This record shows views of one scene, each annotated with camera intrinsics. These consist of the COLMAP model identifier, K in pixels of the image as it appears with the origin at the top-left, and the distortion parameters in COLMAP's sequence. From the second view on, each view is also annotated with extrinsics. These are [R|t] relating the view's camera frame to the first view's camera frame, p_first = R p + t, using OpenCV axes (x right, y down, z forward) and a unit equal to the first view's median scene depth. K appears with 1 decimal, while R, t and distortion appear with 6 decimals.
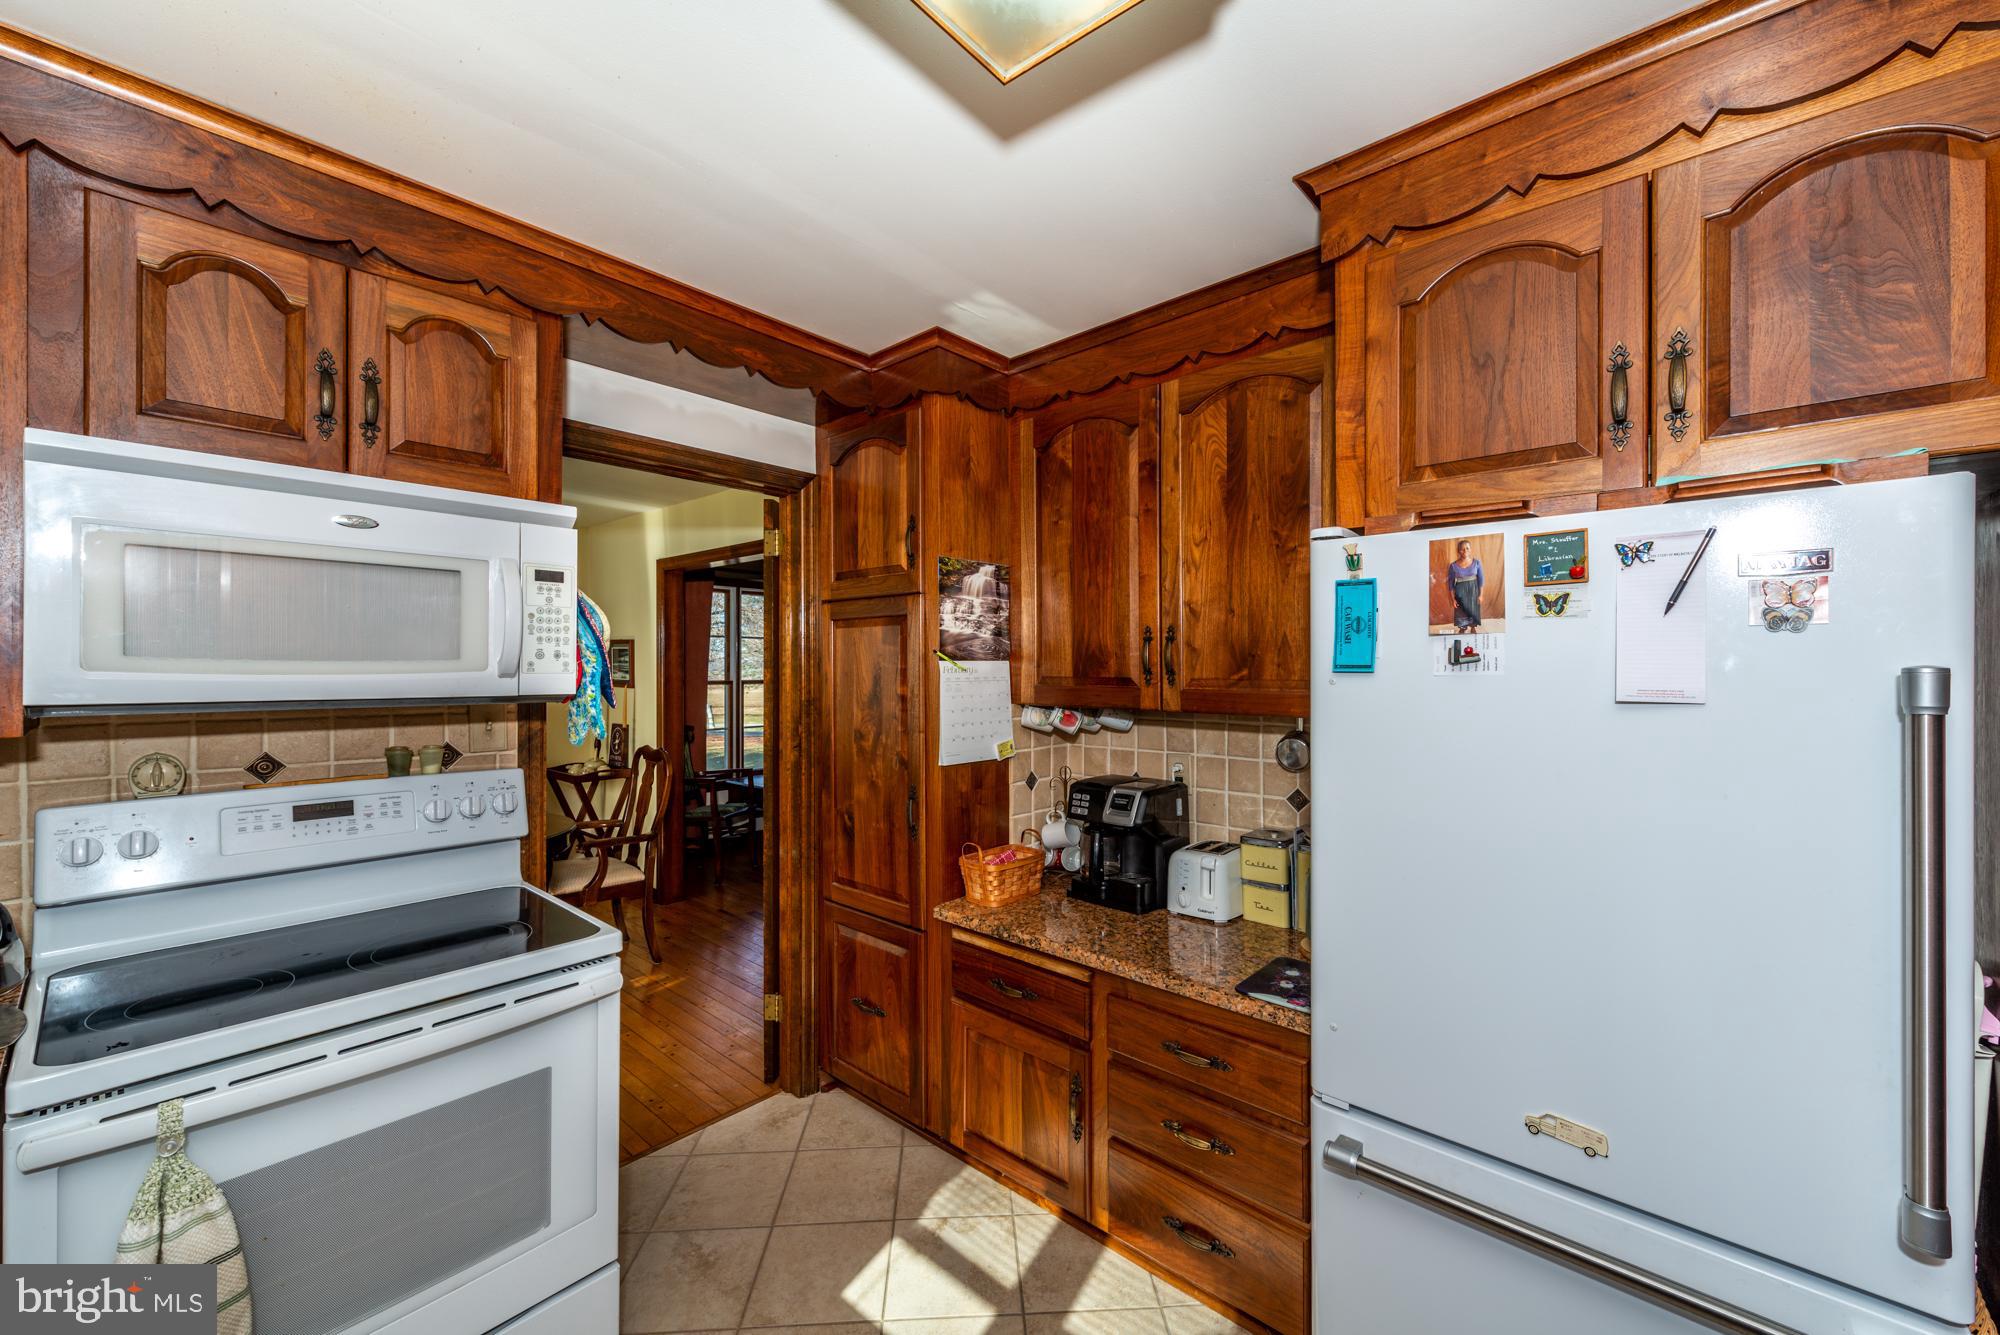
lens RADIAL K [[772.8, 0, 1000.3], [0, 772.8, 667.2], [0, 0, 1]] dist [-0.003624, -0.000413]
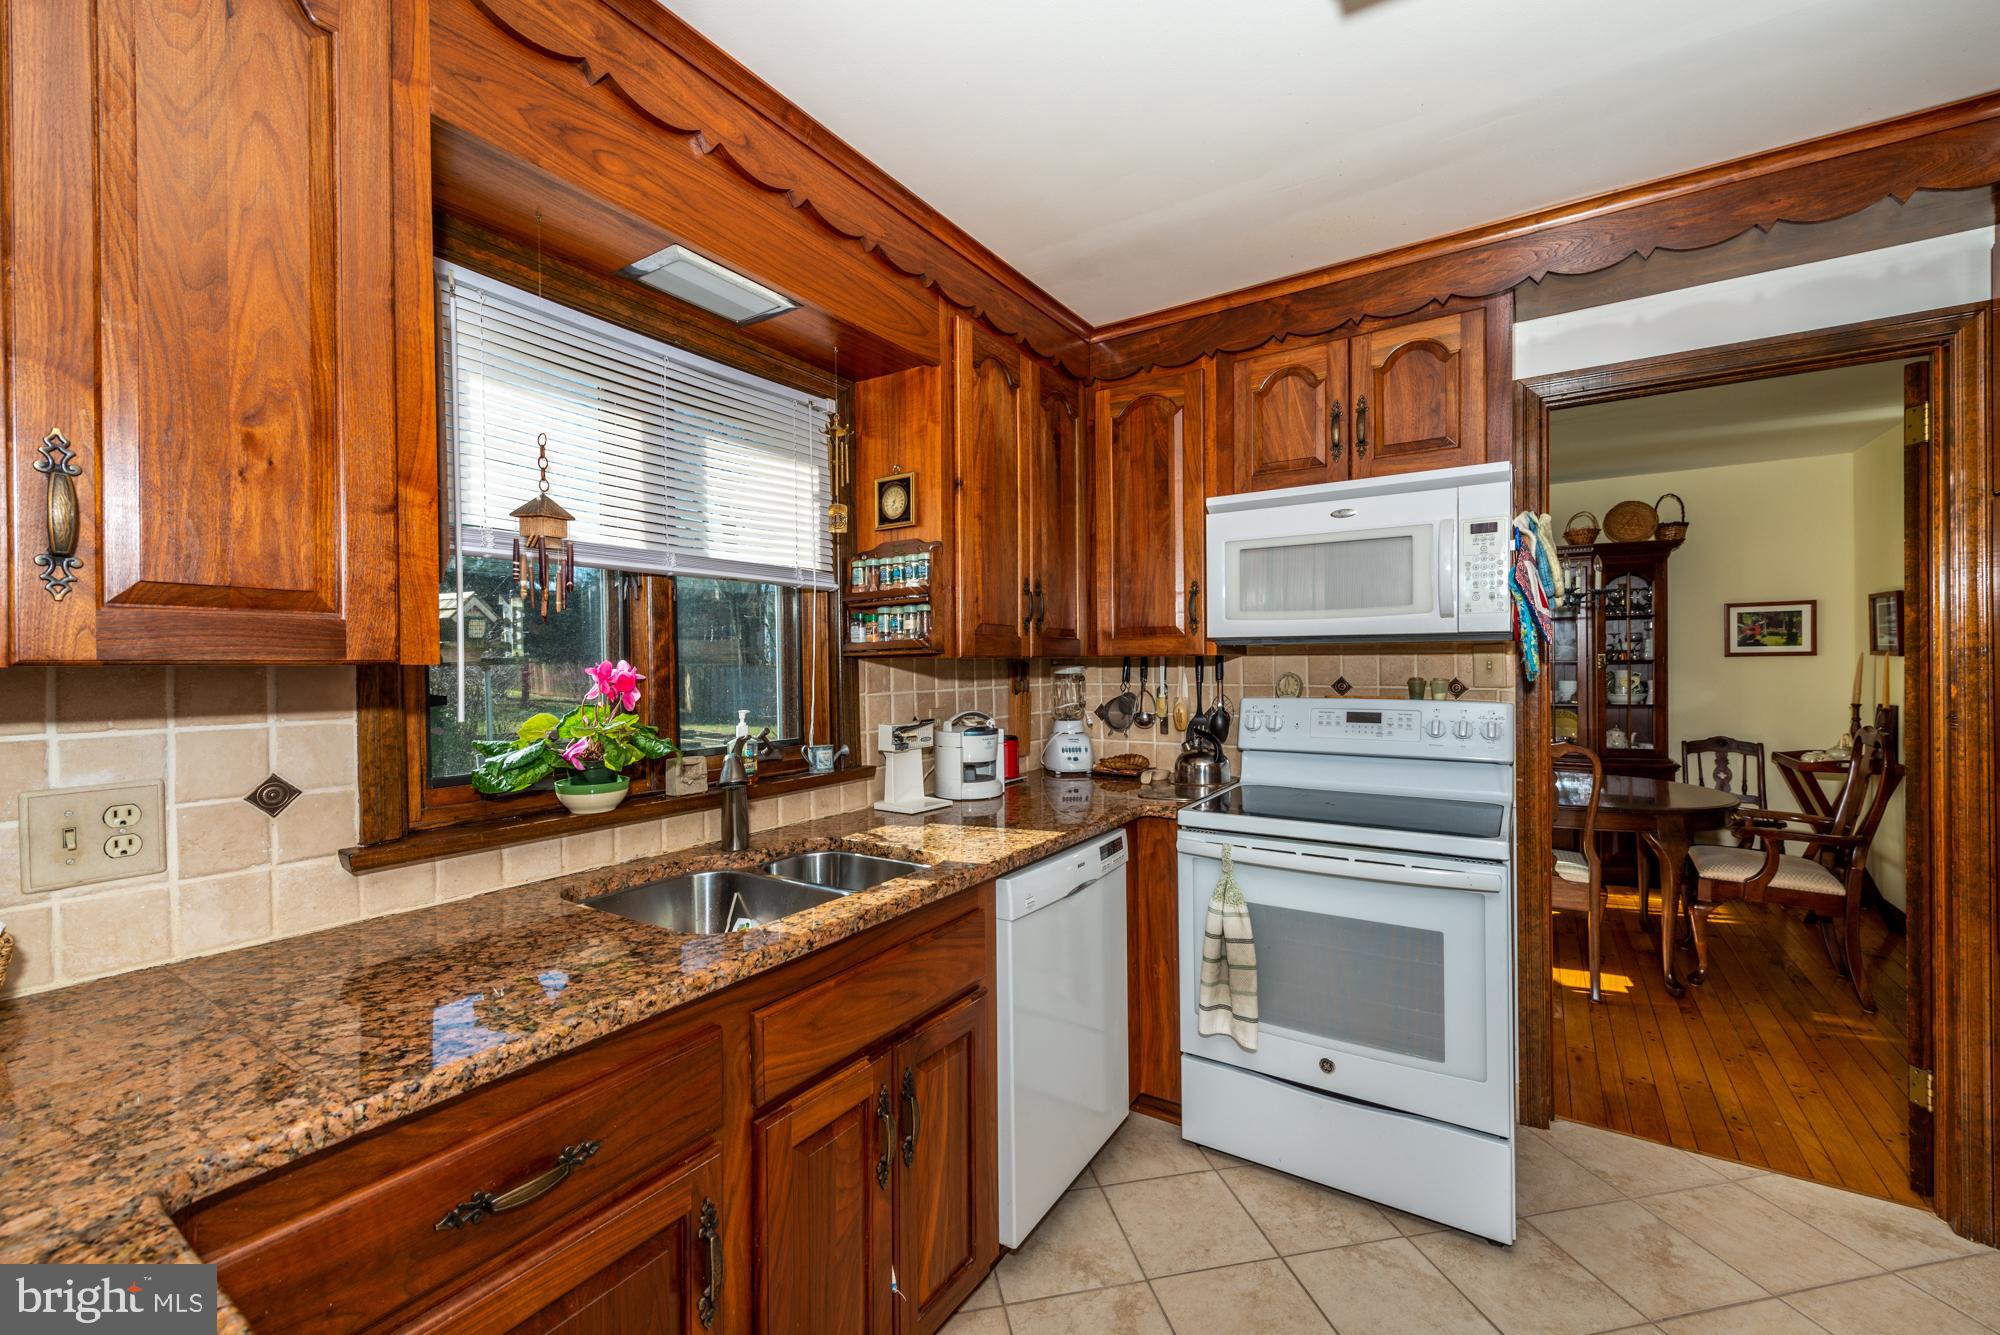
lens RADIAL K [[842.6, 0, 1000.9], [0, 842.6, 668.8], [0, 0, 1]] dist [0.001966, 0.000207]
pose [[0.134818, 0.002132, -0.990868, 0.379334], [0.009781, 0.999946, 0.003482, 0.054143], [0.990822, -0.010162, 0.134790, 0.077585]]
